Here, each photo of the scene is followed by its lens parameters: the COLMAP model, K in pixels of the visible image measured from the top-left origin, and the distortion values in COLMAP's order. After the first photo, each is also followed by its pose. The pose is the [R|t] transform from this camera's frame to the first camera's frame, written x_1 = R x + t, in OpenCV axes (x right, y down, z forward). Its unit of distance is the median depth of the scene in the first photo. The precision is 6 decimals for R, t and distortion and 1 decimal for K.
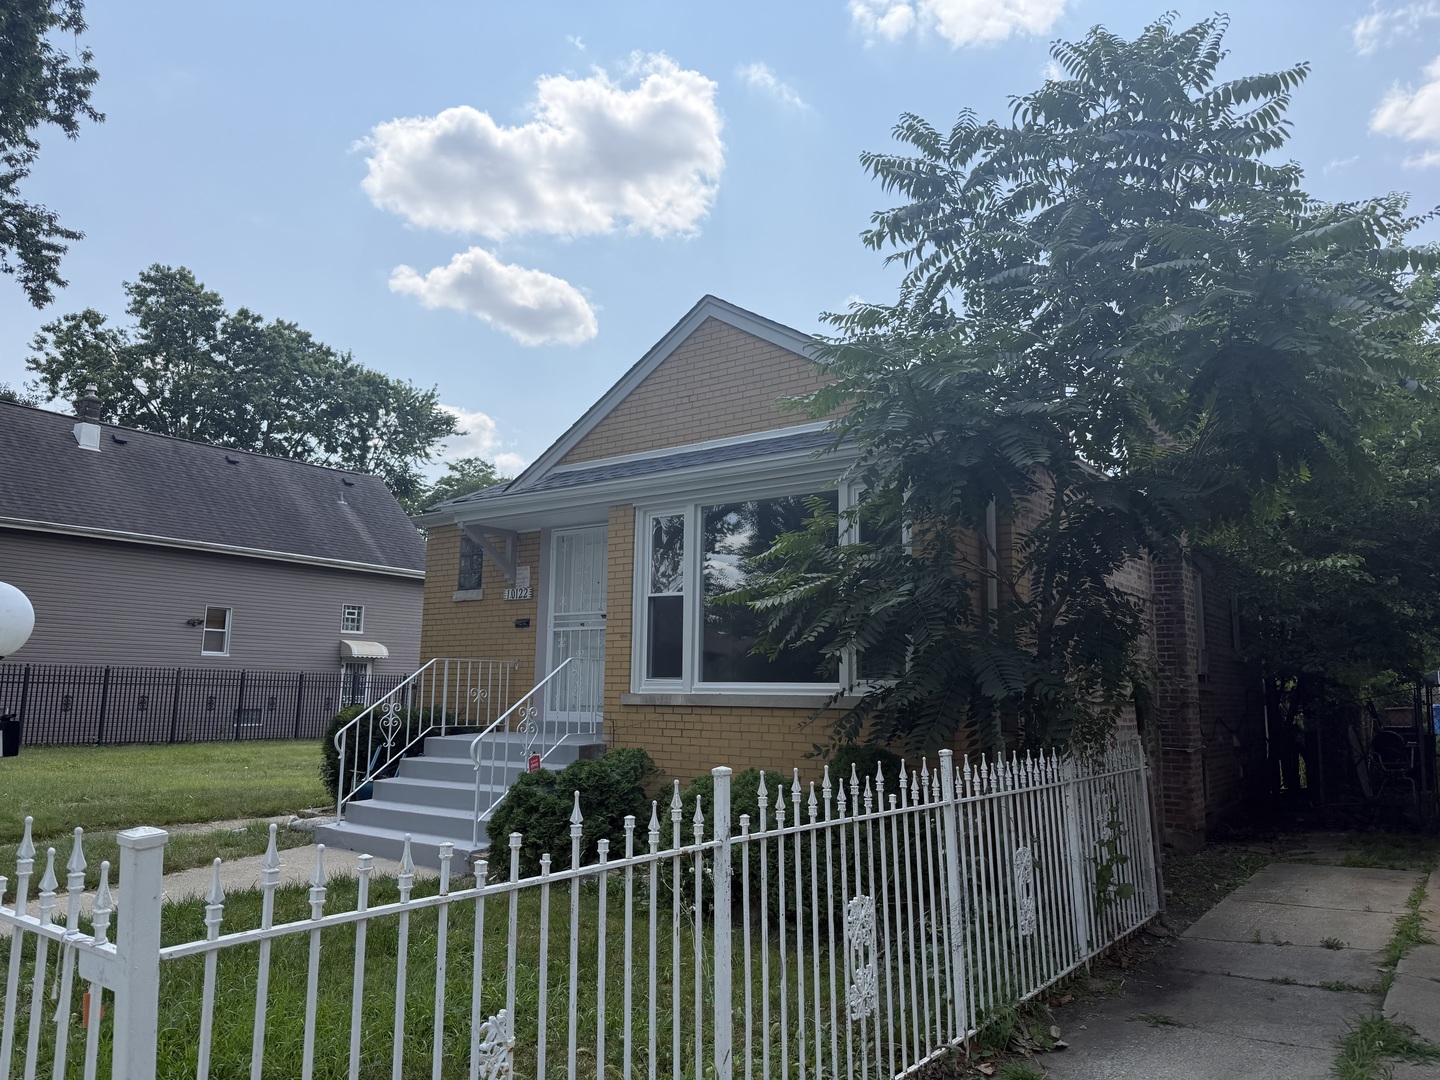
lens RADIAL K [[995.9, 0, 730.2], [0, 995.9, 539.2], [0, 0, 1]] dist [0.171124, -0.313040]
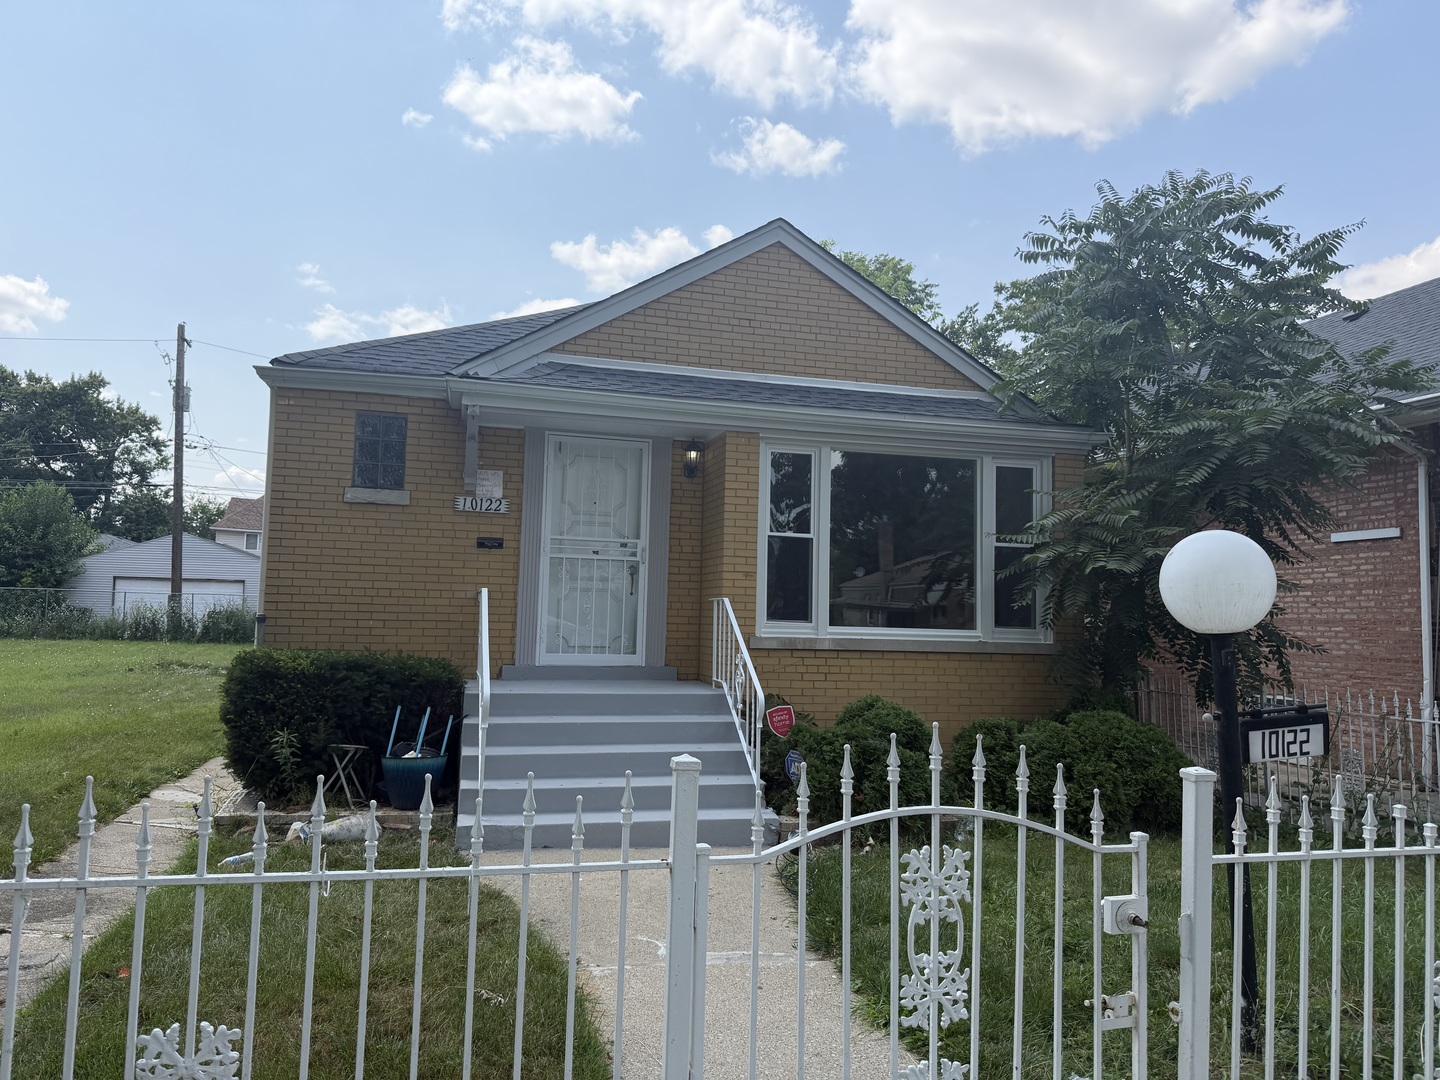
lens RADIAL K [[995.9, 0, 730.2], [0, 995.9, 539.2], [0, 0, 1]] dist [0.171124, -0.313040]
pose [[0.629485, 0.069107, 0.773933, -0.850497], [-0.134295, 0.990724, 0.020766, 0.047821], [-0.765319, -0.117007, 0.632927, 0.439881]]
